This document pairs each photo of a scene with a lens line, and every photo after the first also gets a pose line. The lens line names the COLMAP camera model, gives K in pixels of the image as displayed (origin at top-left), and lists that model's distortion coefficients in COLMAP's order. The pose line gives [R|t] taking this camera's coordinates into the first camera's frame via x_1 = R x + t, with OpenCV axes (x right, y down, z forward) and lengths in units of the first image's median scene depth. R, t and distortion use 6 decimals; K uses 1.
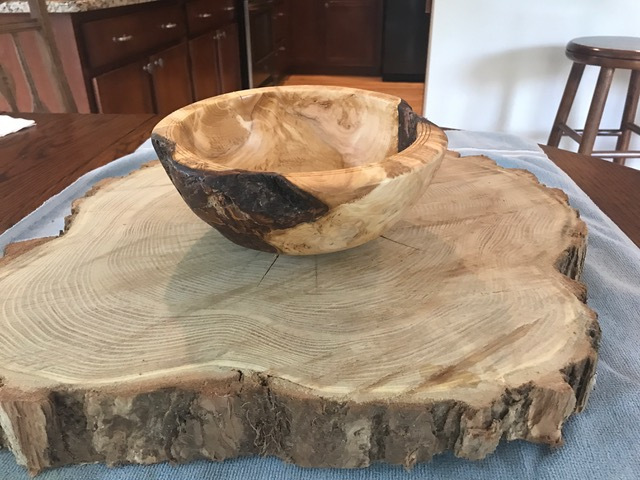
lens RADIAL K [[540.0, 0, 320.0], [0, 540.0, 240.0], [0, 0, 1]] dist [0.003323, 0.002366]
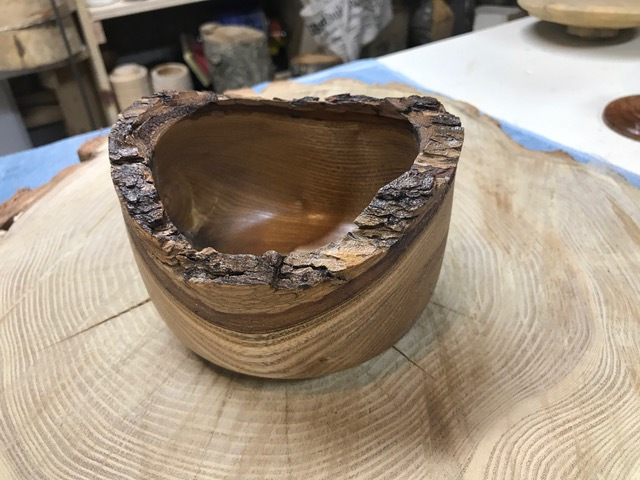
lens RADIAL K [[540.0, 0, 320.0], [0, 540.0, 240.0], [0, 0, 1]] dist [0.003323, 0.002366]
pose [[0.544444, -0.528048, 0.651725, -0.529422], [0.430157, 0.842796, 0.323511, -0.313855], [-0.720101, 0.104210, 0.685999, 0.707740]]
